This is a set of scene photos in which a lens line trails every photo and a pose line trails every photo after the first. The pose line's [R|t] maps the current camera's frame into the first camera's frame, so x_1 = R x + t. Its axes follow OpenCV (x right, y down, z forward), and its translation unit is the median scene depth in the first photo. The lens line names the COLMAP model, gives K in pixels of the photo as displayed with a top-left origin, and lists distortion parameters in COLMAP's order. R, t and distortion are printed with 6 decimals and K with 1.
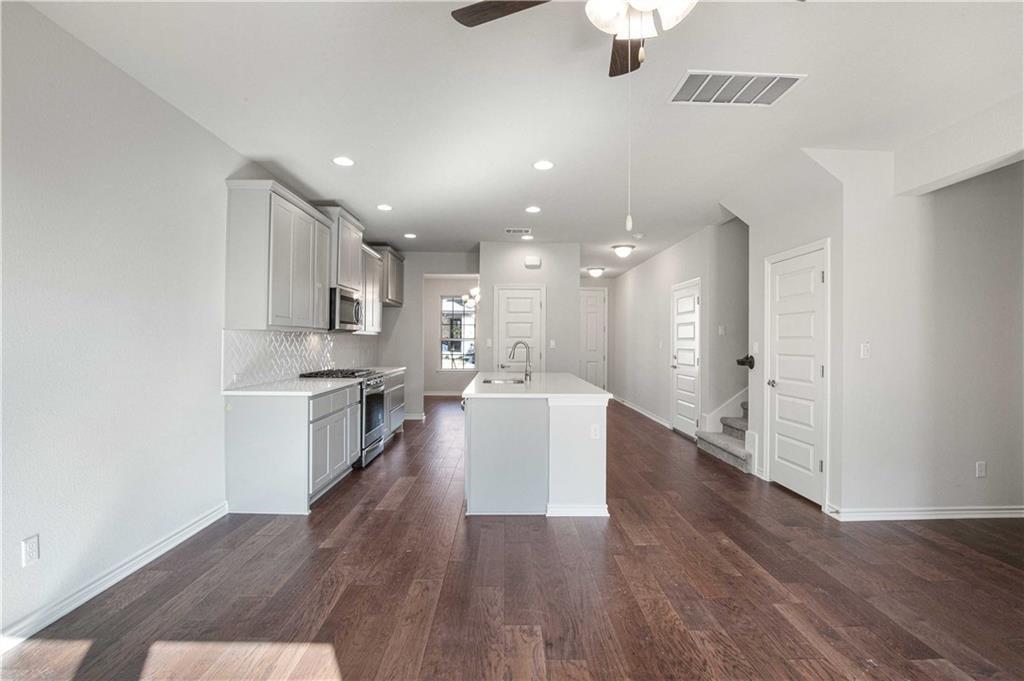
lens RADIAL K [[474.7, 0, 517.9], [0, 474.7, 337.3], [0, 0, 1]] dist [-0.034022, 0.007033]
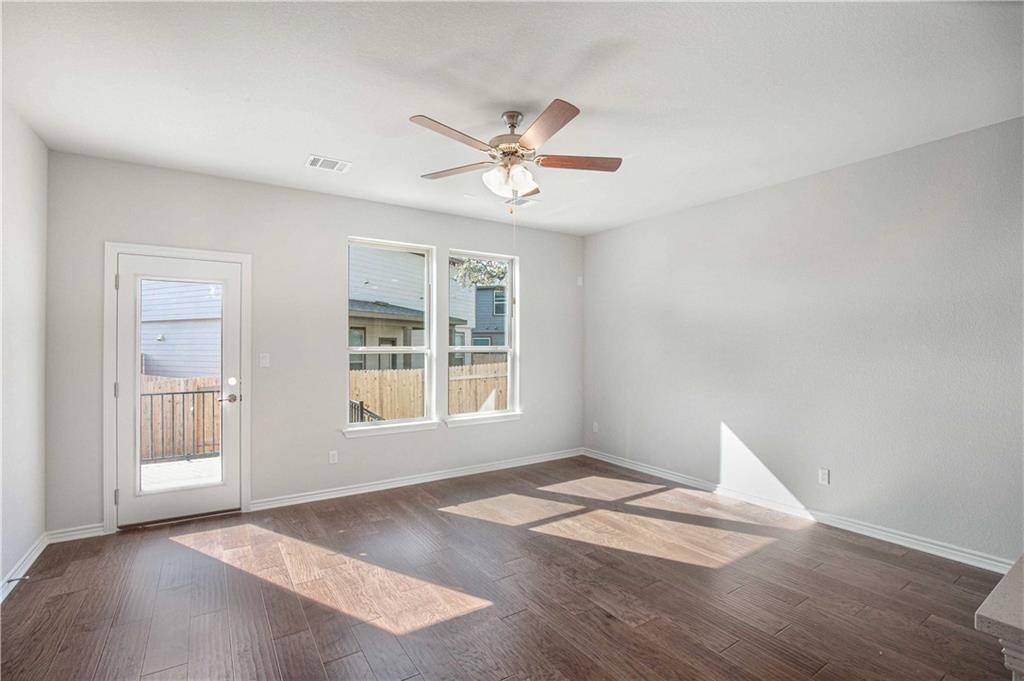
lens RADIAL K [[468.4, 0, 512.0], [0, 468.4, 340.5], [0, 0, 1]] dist [-0.033689, 0.007632]
pose [[-0.849062, -0.015074, -0.528077, 0.420915], [-0.003245, 0.999723, -0.023318, -0.006026], [0.528282, -0.018085, -0.848876, 0.872433]]
